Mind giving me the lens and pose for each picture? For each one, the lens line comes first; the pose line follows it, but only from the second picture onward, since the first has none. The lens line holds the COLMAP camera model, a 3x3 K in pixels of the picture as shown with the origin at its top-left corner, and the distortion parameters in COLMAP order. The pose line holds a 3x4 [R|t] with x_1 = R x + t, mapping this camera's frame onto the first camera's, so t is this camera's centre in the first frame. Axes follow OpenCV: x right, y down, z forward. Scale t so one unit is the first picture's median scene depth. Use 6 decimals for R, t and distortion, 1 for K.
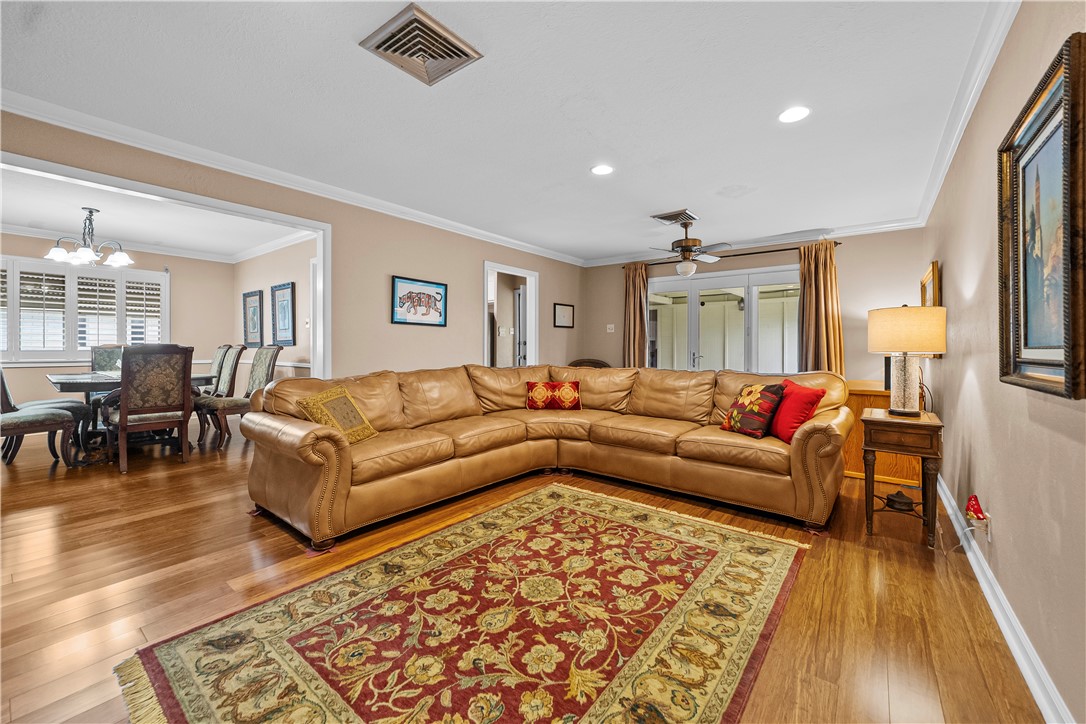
lens RADIAL K [[429.7, 0, 543.5], [0, 429.7, 352.0], [0, 0, 1]] dist [-0.015474, 0.005803]
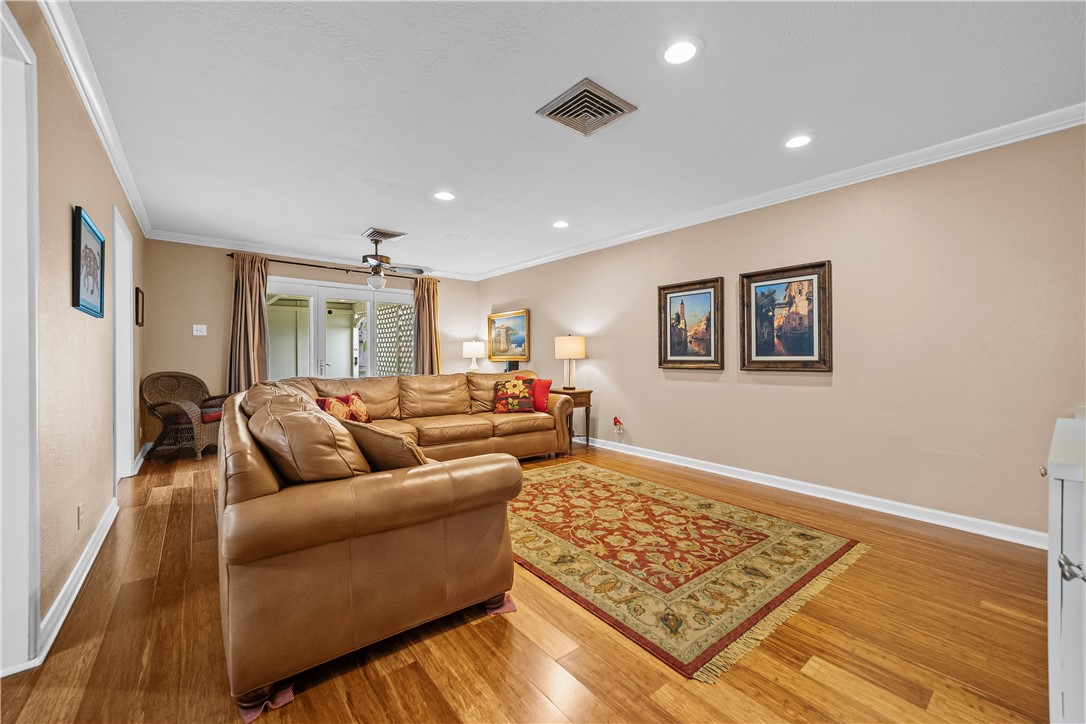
lens RADIAL K [[429.7, 0, 543.5], [0, 429.7, 352.0], [0, 0, 1]] dist [-0.015474, 0.005803]
pose [[0.238935, 0.005198, 0.971022, -1.515618], [0.010331, 0.999915, -0.007895, -0.015665], [-0.970981, 0.011918, 0.238861, 0.833170]]
